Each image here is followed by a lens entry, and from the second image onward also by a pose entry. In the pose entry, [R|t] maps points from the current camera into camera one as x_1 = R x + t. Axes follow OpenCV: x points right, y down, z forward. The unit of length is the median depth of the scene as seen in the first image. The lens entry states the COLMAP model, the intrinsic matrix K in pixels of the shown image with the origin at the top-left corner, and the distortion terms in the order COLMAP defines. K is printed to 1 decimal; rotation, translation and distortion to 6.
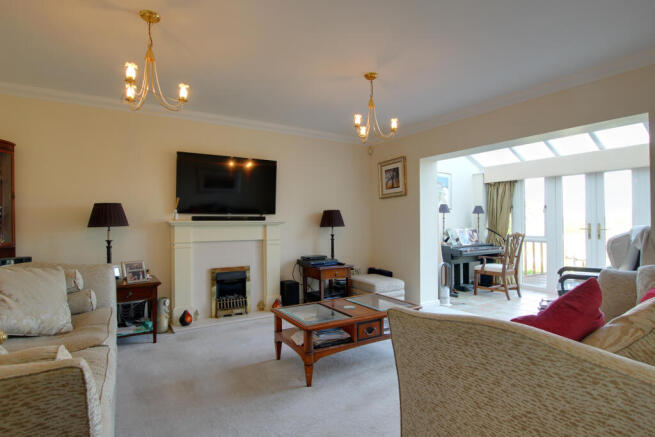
lens RADIAL K [[334.9, 0, 327.5], [0, 334.9, 218.5], [0, 0, 1]] dist [-0.029100, 0.000291]
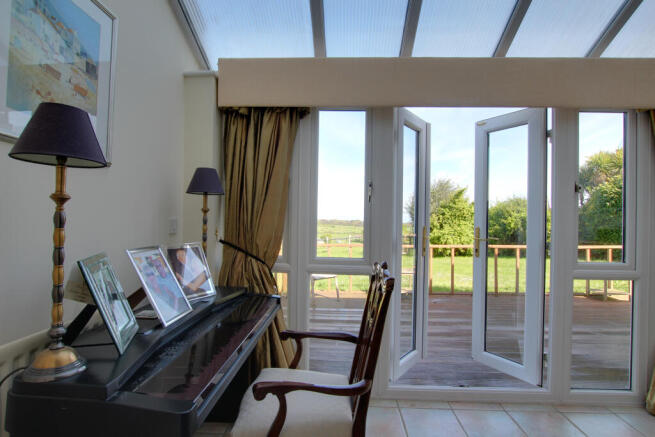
lens RADIAL K [[334.9, 0, 327.5], [0, 334.9, 218.5], [0, 0, 1]] dist [-0.029100, 0.000291]
pose [[0.573155, 0.011495, 0.819366, 0.268885], [-0.013679, 0.999896, -0.004459, 0.007463], [-0.819332, -0.008652, 0.573253, 0.737369]]
